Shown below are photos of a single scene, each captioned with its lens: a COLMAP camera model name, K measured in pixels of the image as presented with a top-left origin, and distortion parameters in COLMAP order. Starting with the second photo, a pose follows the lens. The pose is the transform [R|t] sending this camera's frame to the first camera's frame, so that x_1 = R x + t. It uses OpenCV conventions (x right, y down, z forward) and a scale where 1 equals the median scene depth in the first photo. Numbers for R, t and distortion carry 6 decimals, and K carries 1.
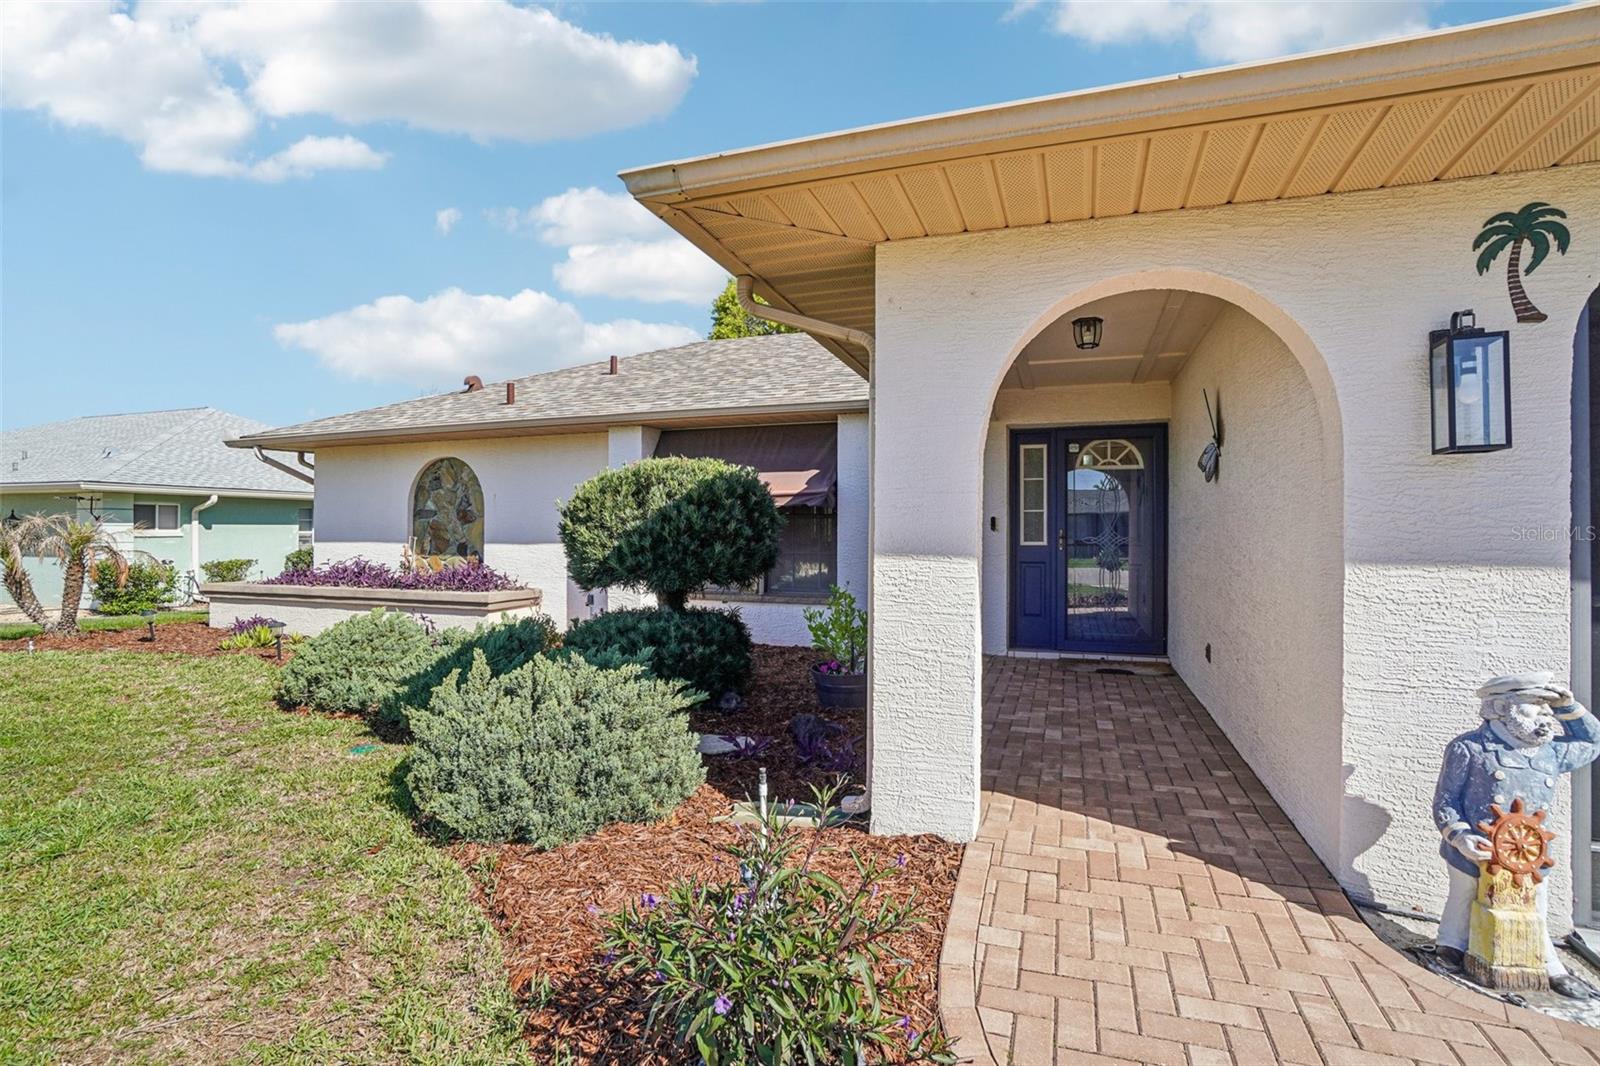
lens RADIAL K [[770.5, 0, 803.7], [0, 770.5, 557.1], [0, 0, 1]] dist [-0.027836, 0.000198]
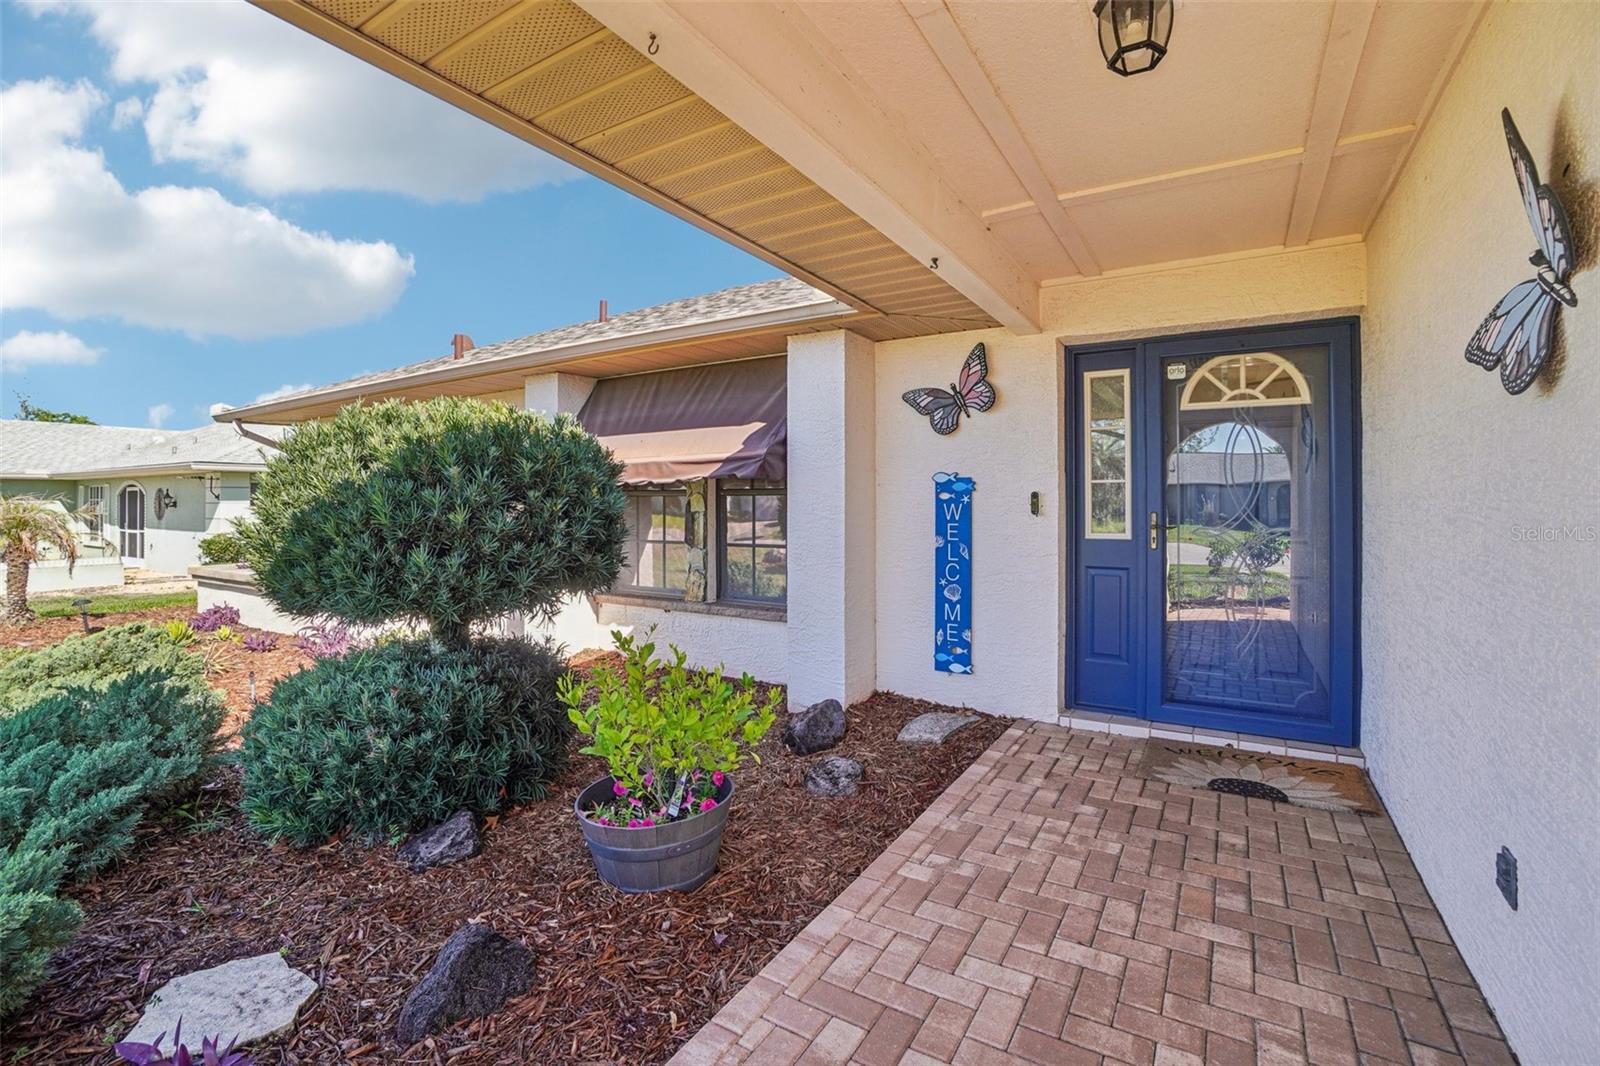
lens RADIAL K [[711.1, 0, 804.0], [0, 711.1, 516.1], [0, 0, 1]] dist [-0.063561, 0.023445]
pose [[0.975993, 0.000588, -0.217799, 0.188695], [-0.003114, 0.999932, -0.011254, -0.026366], [0.217778, 0.011662, 0.975929, 0.418782]]
